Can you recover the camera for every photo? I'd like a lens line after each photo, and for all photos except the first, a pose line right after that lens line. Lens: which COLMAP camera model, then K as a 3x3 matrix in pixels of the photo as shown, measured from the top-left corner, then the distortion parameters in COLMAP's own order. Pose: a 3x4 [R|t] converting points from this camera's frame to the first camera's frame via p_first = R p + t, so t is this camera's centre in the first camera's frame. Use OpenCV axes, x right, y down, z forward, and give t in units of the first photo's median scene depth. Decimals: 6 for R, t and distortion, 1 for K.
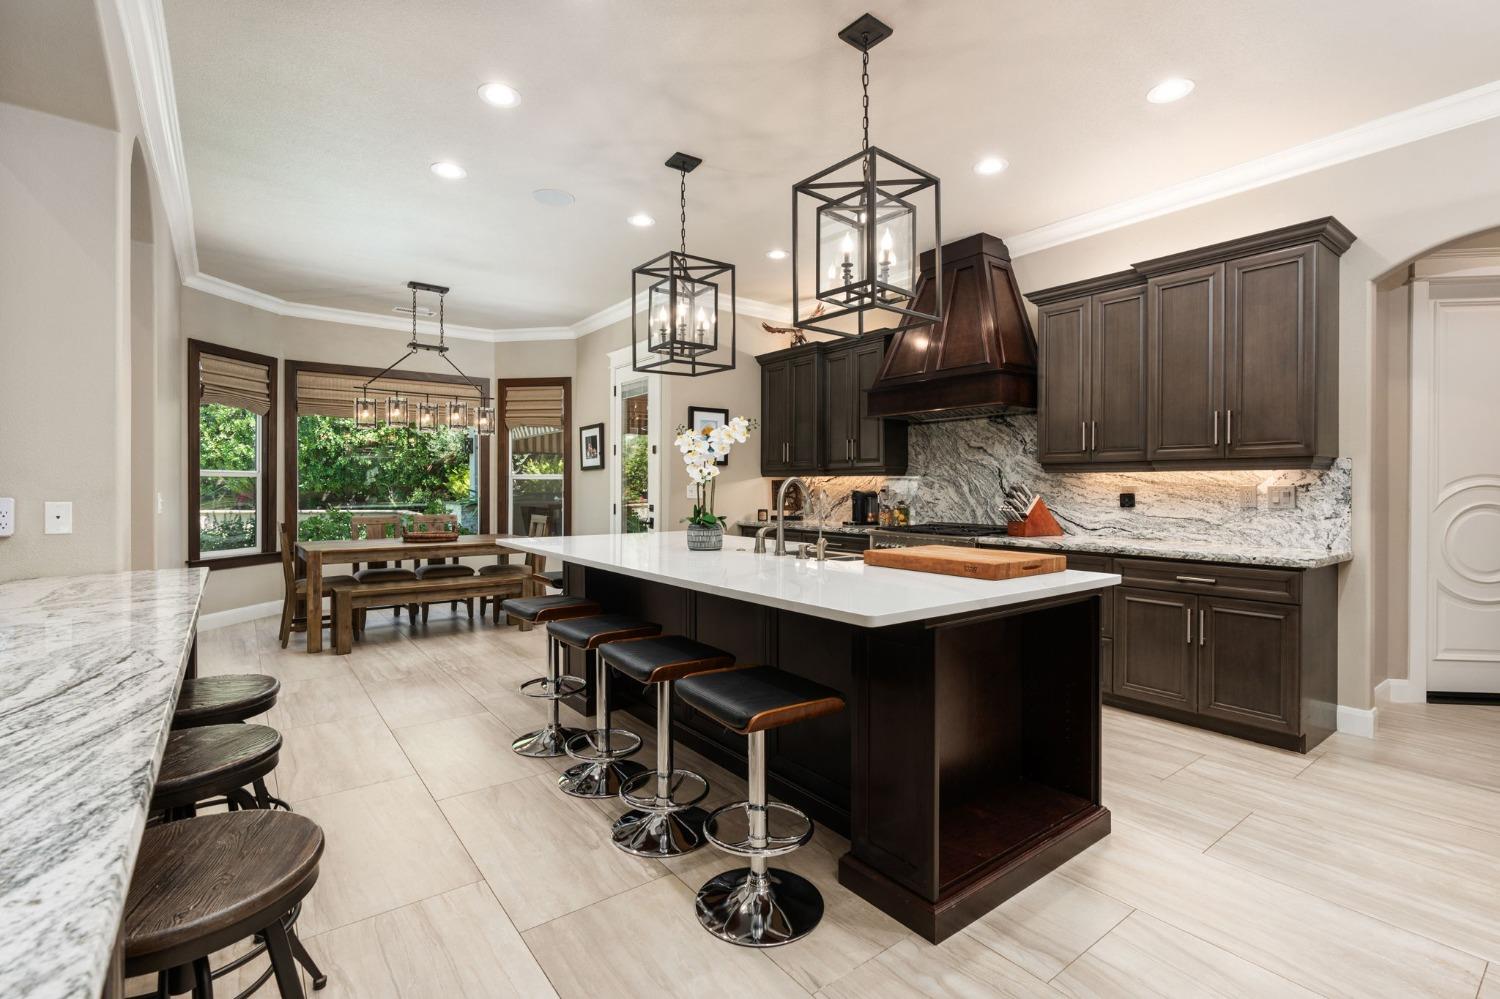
lens RADIAL K [[689.2, 0, 749.4], [0, 689.2, 490.1], [0, 0, 1]] dist [-0.009623, 0.000321]
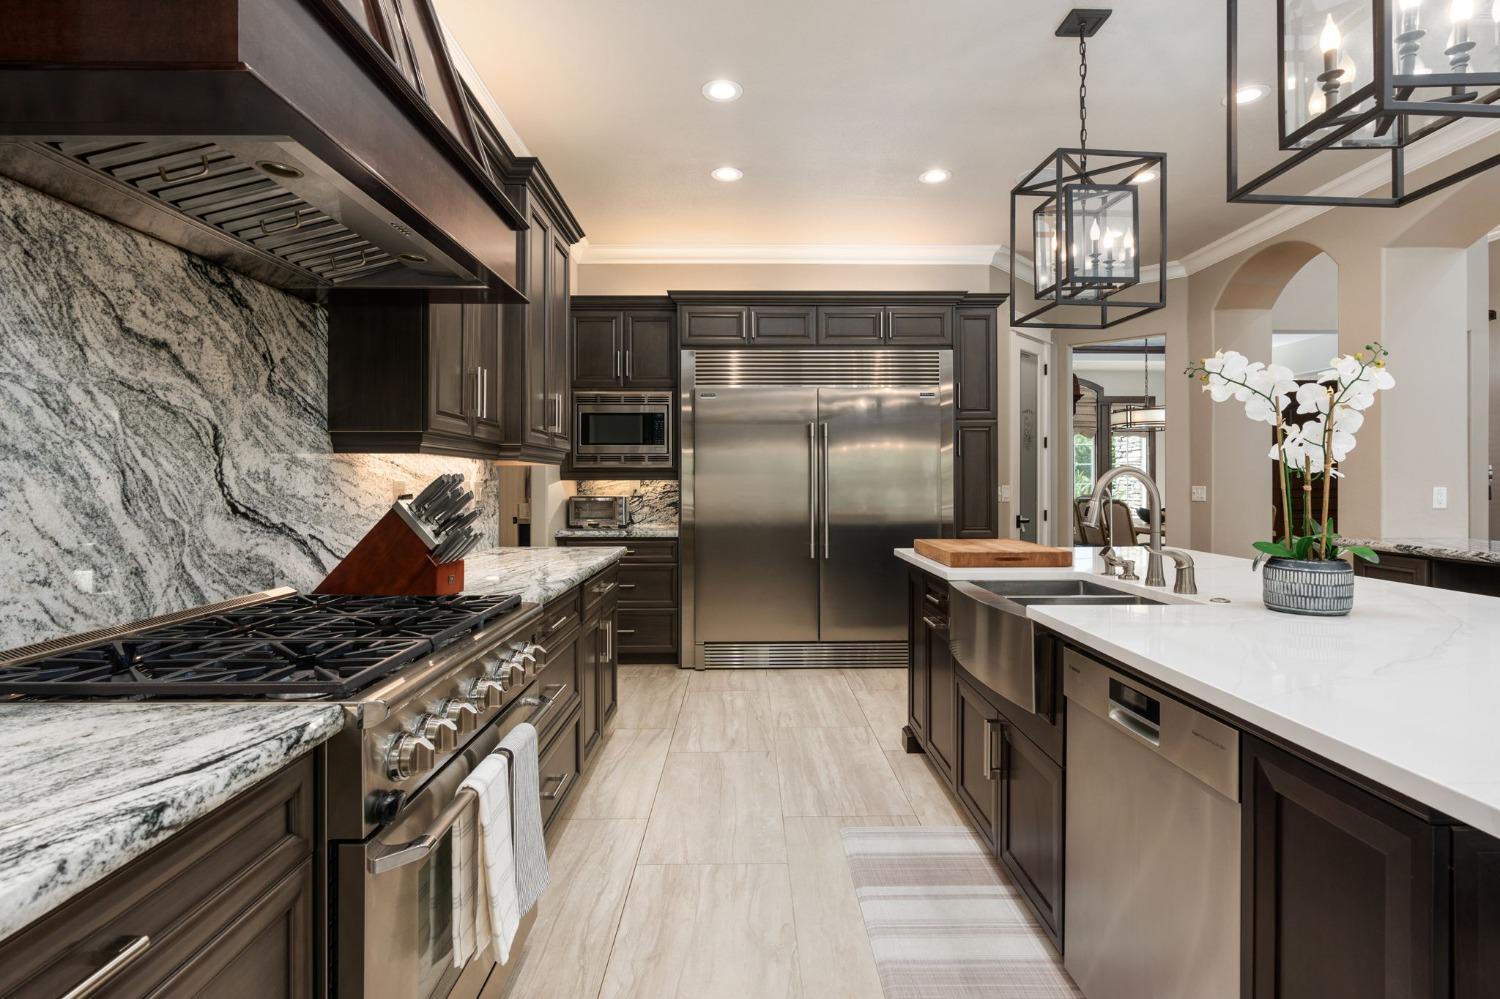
lens RADIAL K [[737.7, 0, 757.5], [0, 737.7, 481.9], [0, 0, 1]] dist [-0.002102, 0.000279]
pose [[-0.807363, -0.000620, 0.590055, -0.039328], [0.001990, 0.999991, 0.003773, -0.005658], [-0.590052, 0.004220, -0.807354, 1.075418]]
